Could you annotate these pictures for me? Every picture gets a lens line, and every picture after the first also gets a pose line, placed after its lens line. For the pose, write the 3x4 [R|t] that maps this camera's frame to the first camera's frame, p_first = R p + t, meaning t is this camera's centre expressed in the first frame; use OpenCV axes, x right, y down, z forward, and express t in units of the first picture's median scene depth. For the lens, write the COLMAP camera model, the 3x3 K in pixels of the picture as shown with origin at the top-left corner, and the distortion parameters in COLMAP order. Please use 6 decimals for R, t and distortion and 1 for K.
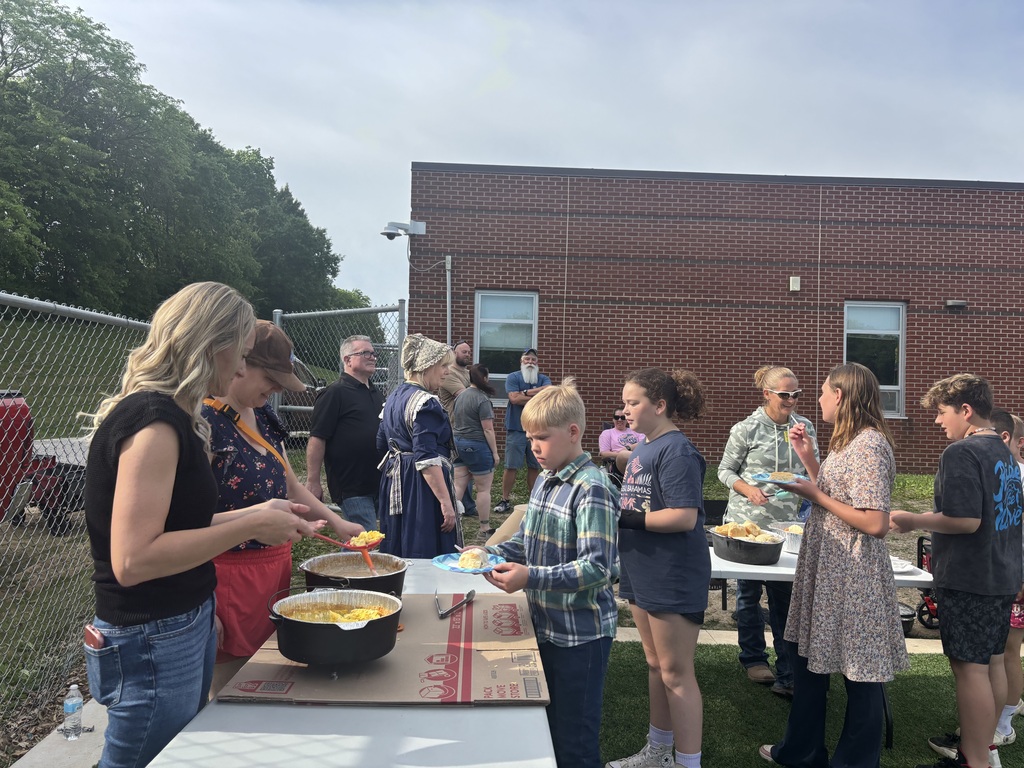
lens RADIAL K [[822.0, 0, 515.6], [0, 822.0, 393.0], [0, 0, 1]] dist [0.067030, -0.073784]
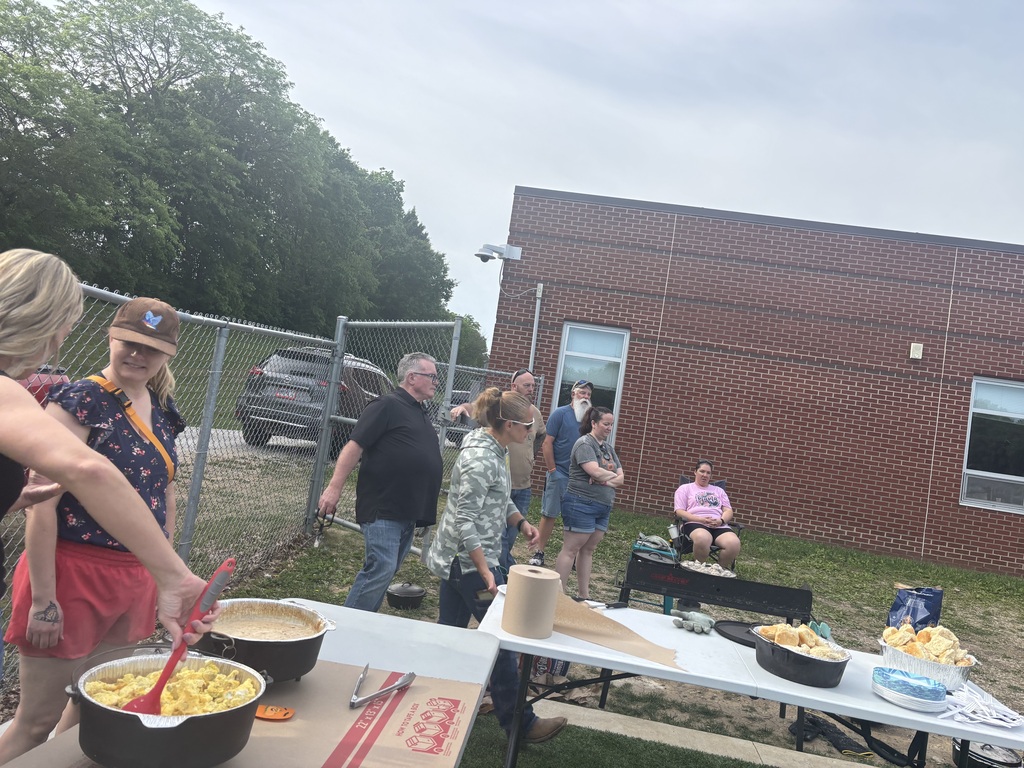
lens RADIAL K [[822.0, 0, 511.0], [0, 822.0, 384.1], [0, 0, 1]] dist [0.067030, -0.073784]
pose [[0.984967, 0.113404, -0.130302, 0.023026], [-0.120236, 0.991689, -0.045793, -0.001157], [0.124026, 0.060772, 0.990416, 0.046270]]
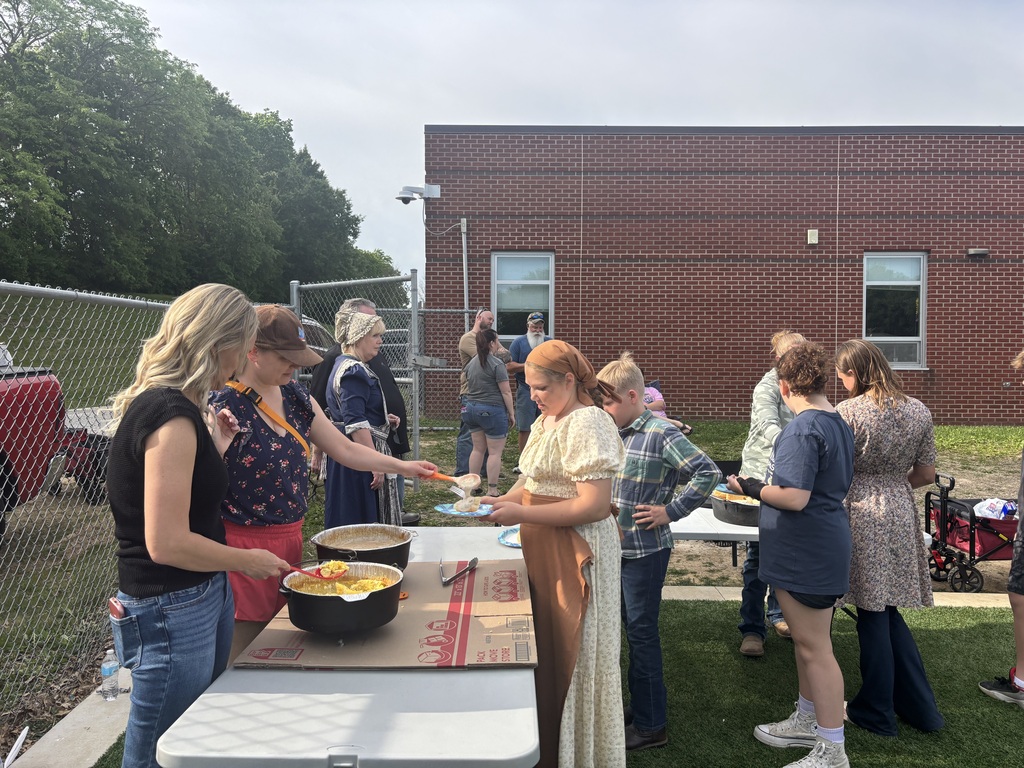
lens RADIAL K [[822.0, 0, 516.8], [0, 822.0, 384.1], [0, 0, 1]] dist [0.067030, -0.073784]
pose [[0.999310, -0.022997, -0.029164, 0.007688], [0.024204, 0.998835, 0.041756, -0.005577], [0.028169, -0.042433, 0.998702, -0.009359]]
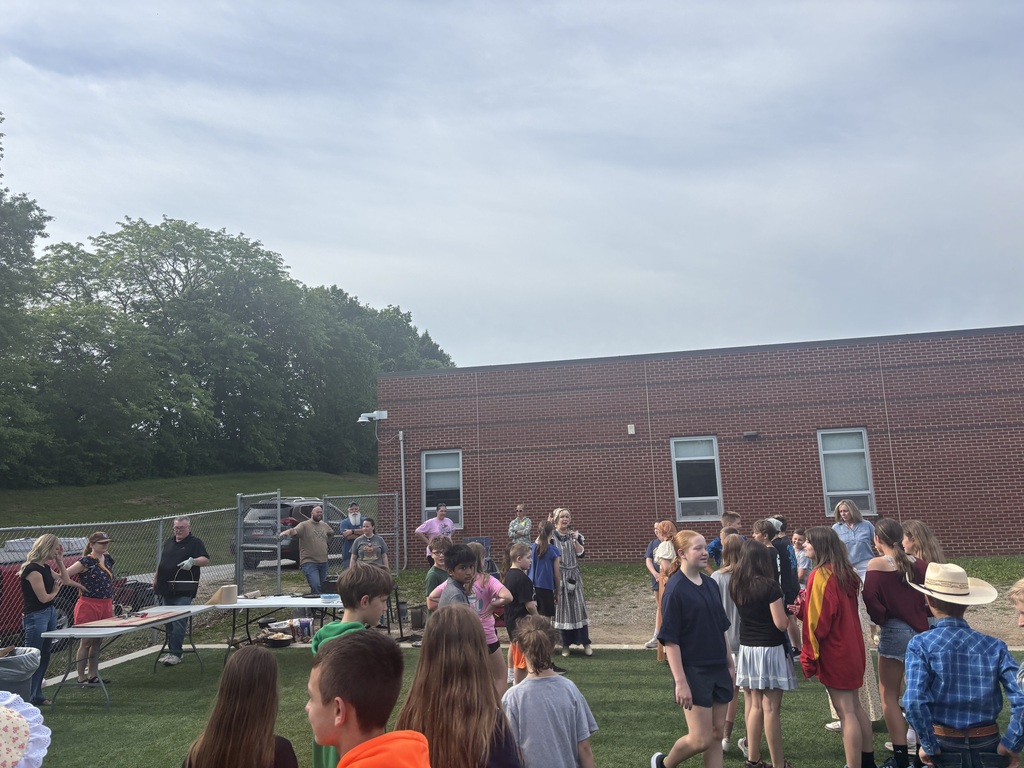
lens RADIAL K [[822.0, 0, 511.0], [0, 822.0, 374.3], [0, 0, 1]] dist [0.067030, -0.073784]
pose [[0.972866, -0.102661, -0.207346, 0.437680], [0.070258, 0.984935, -0.158009, -0.015506], [0.220444, 0.139154, 0.965423, -0.433691]]
